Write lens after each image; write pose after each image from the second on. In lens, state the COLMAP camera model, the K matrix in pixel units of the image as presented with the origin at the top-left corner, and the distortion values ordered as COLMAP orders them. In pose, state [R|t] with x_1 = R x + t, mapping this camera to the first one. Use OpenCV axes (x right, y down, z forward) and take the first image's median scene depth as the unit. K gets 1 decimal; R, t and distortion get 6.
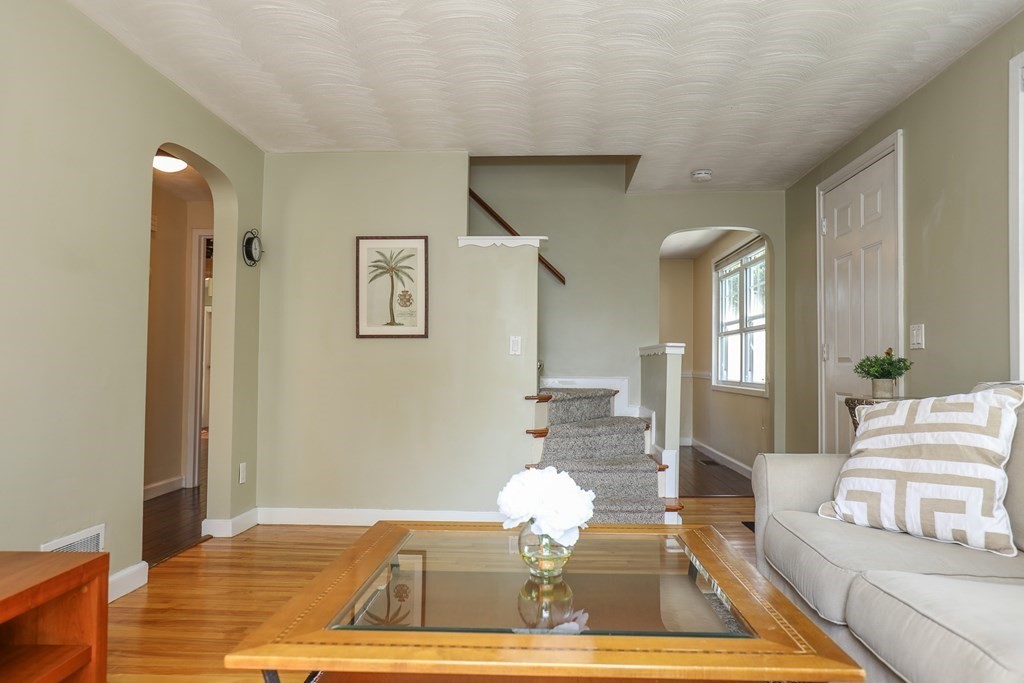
lens RADIAL K [[685.7, 0, 513.5], [0, 685.7, 349.6], [0, 0, 1]] dist [-0.001585, -0.002839]
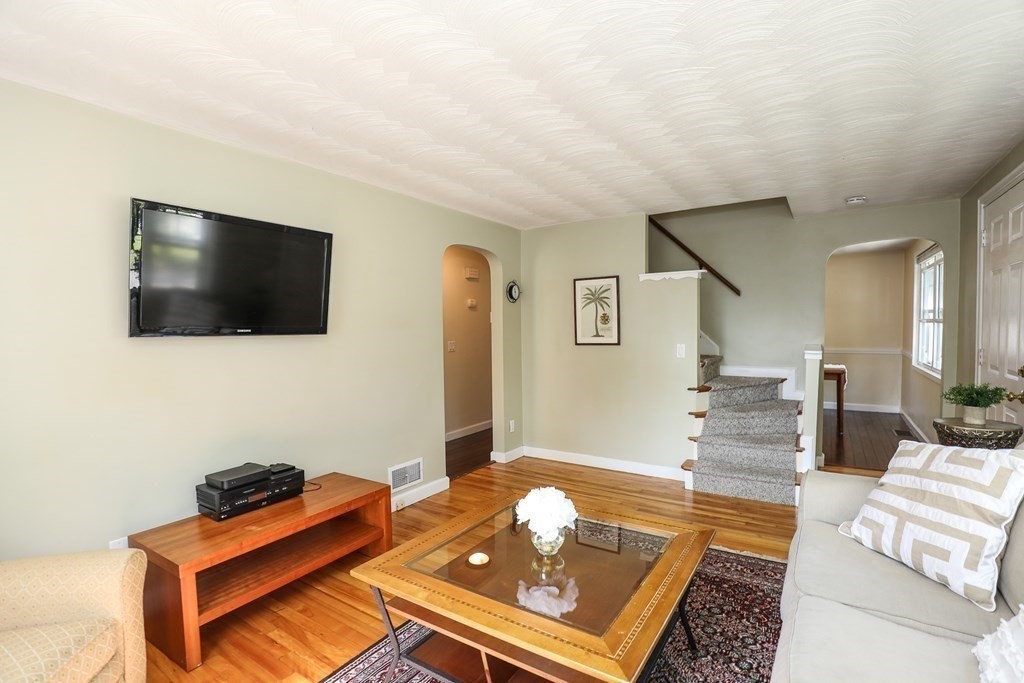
lens RADIAL K [[476.0, 0, 514.1], [0, 476.0, 347.7], [0, 0, 1]] dist [-0.026744, 0.001684]
pose [[0.862543, 0.001373, -0.505982, 0.201958], [0.034540, 0.997504, 0.061587, -0.084945], [0.504804, -0.070598, 0.860342, 0.007418]]
